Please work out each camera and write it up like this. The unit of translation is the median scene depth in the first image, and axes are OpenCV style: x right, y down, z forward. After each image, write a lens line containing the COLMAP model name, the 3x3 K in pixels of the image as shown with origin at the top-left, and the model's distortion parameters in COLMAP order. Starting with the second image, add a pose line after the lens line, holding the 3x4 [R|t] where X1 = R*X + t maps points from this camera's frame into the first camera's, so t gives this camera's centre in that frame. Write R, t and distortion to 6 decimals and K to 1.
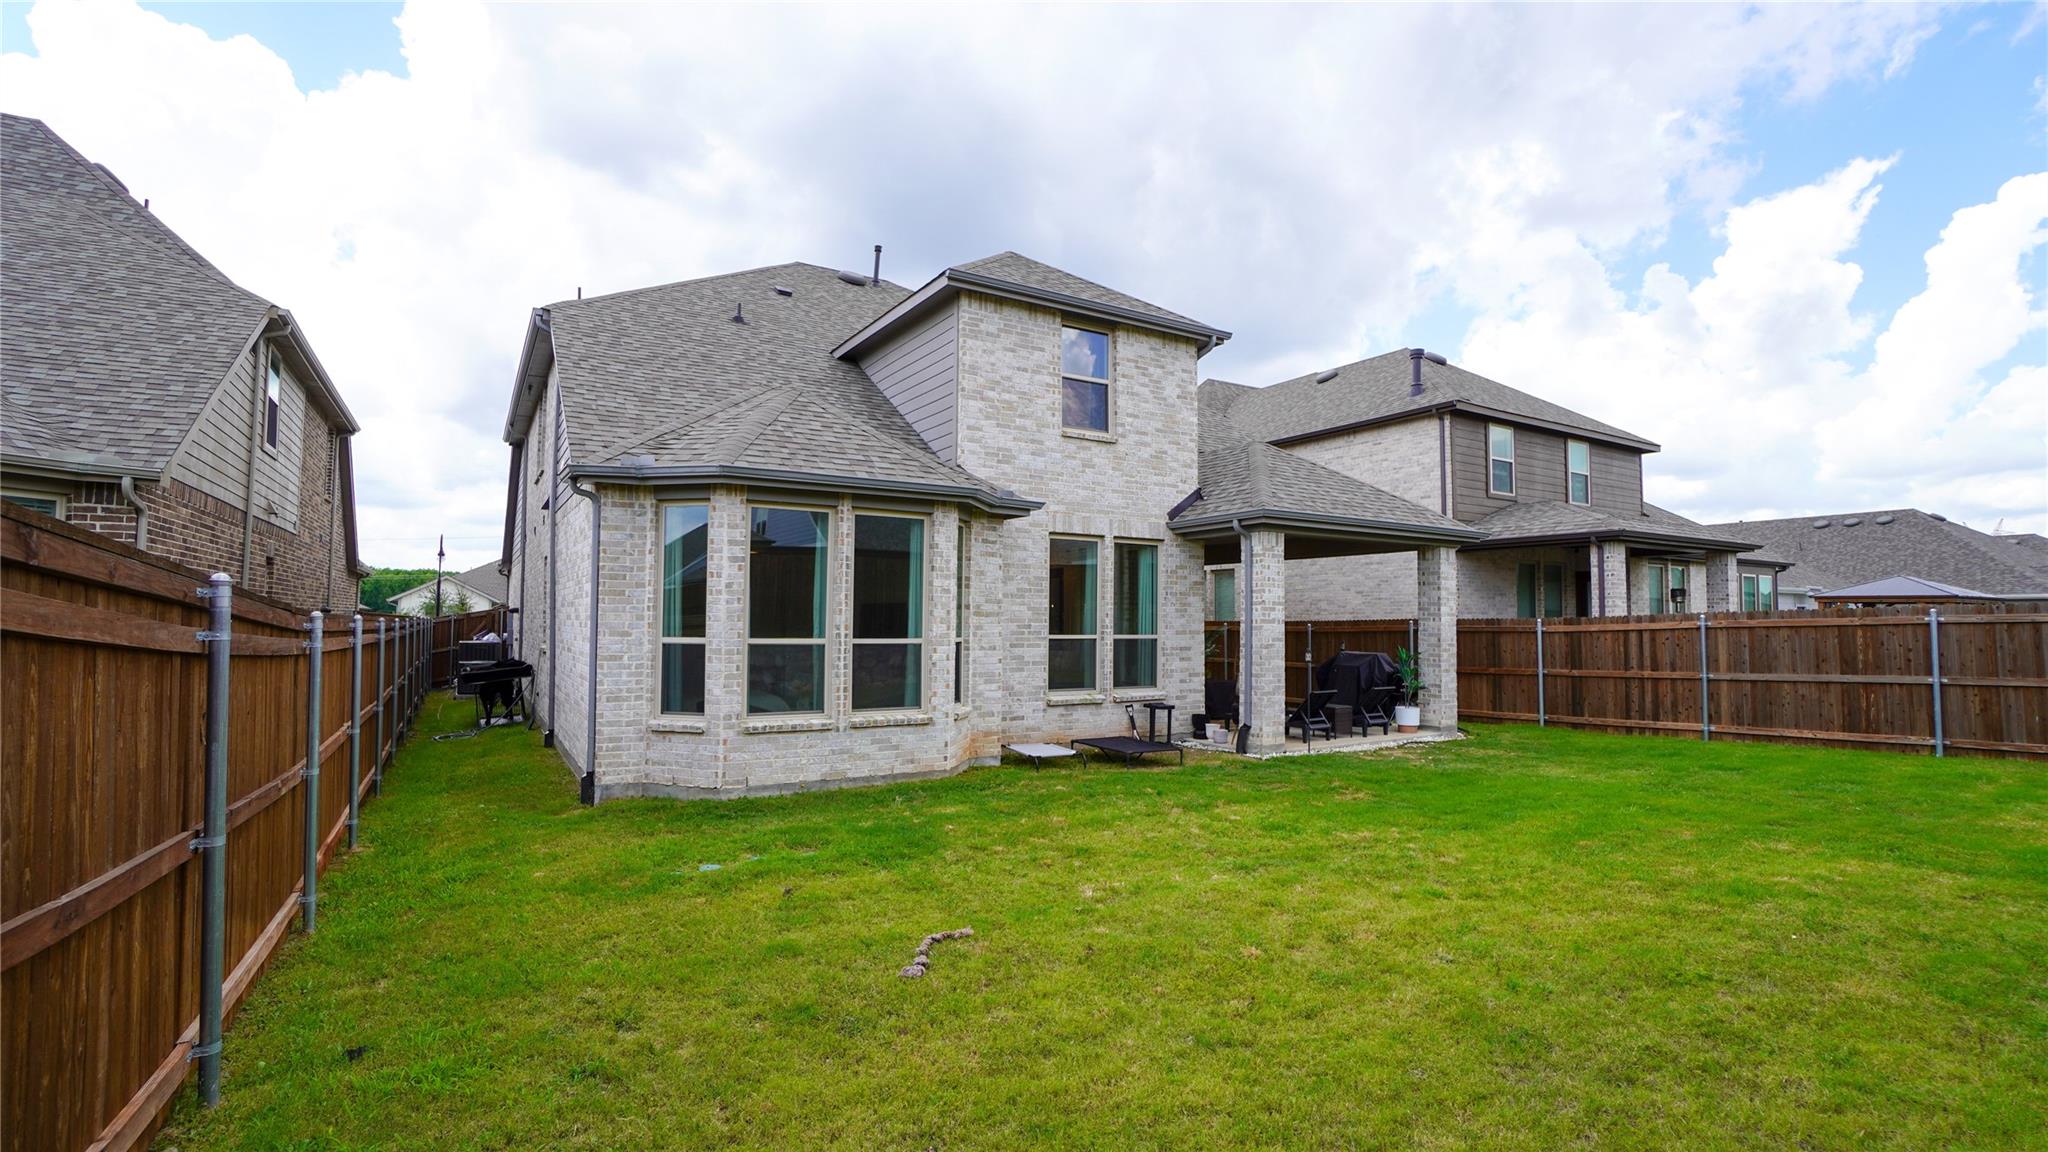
lens RADIAL K [[932.9, 0, 1030.1], [0, 932.9, 580.8], [0, 0, 1]] dist [-0.000617, -0.000010]
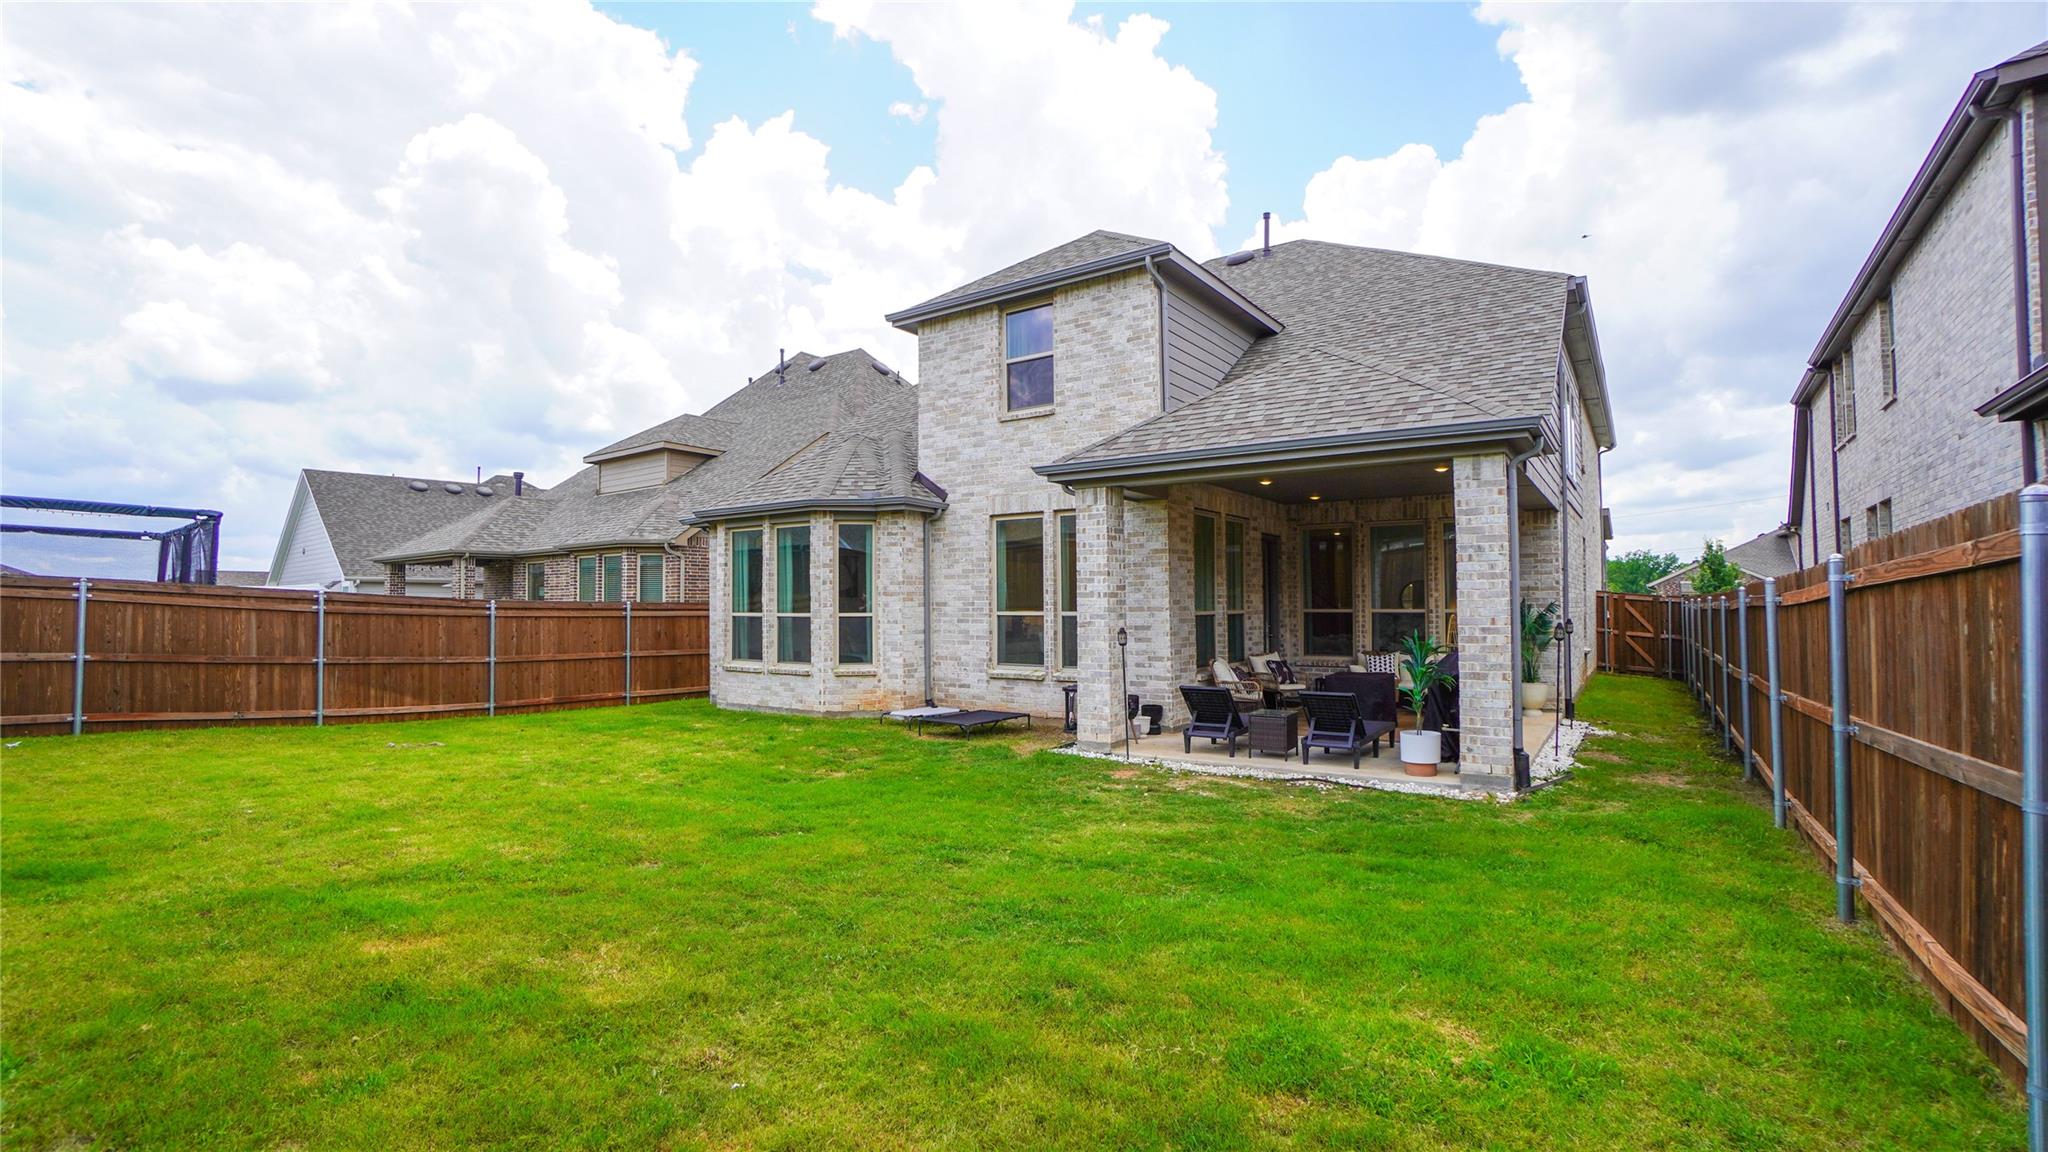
lens RADIAL K [[932.9, 0, 1030.1], [0, 932.9, 576.3], [0, 0, 1]] dist [-0.000617, -0.000010]
pose [[0.370993, -0.034796, -0.927983, 1.021615], [0.048359, 0.998666, -0.018113, 0.038957], [0.927376, -0.038157, 0.372181, 0.638238]]
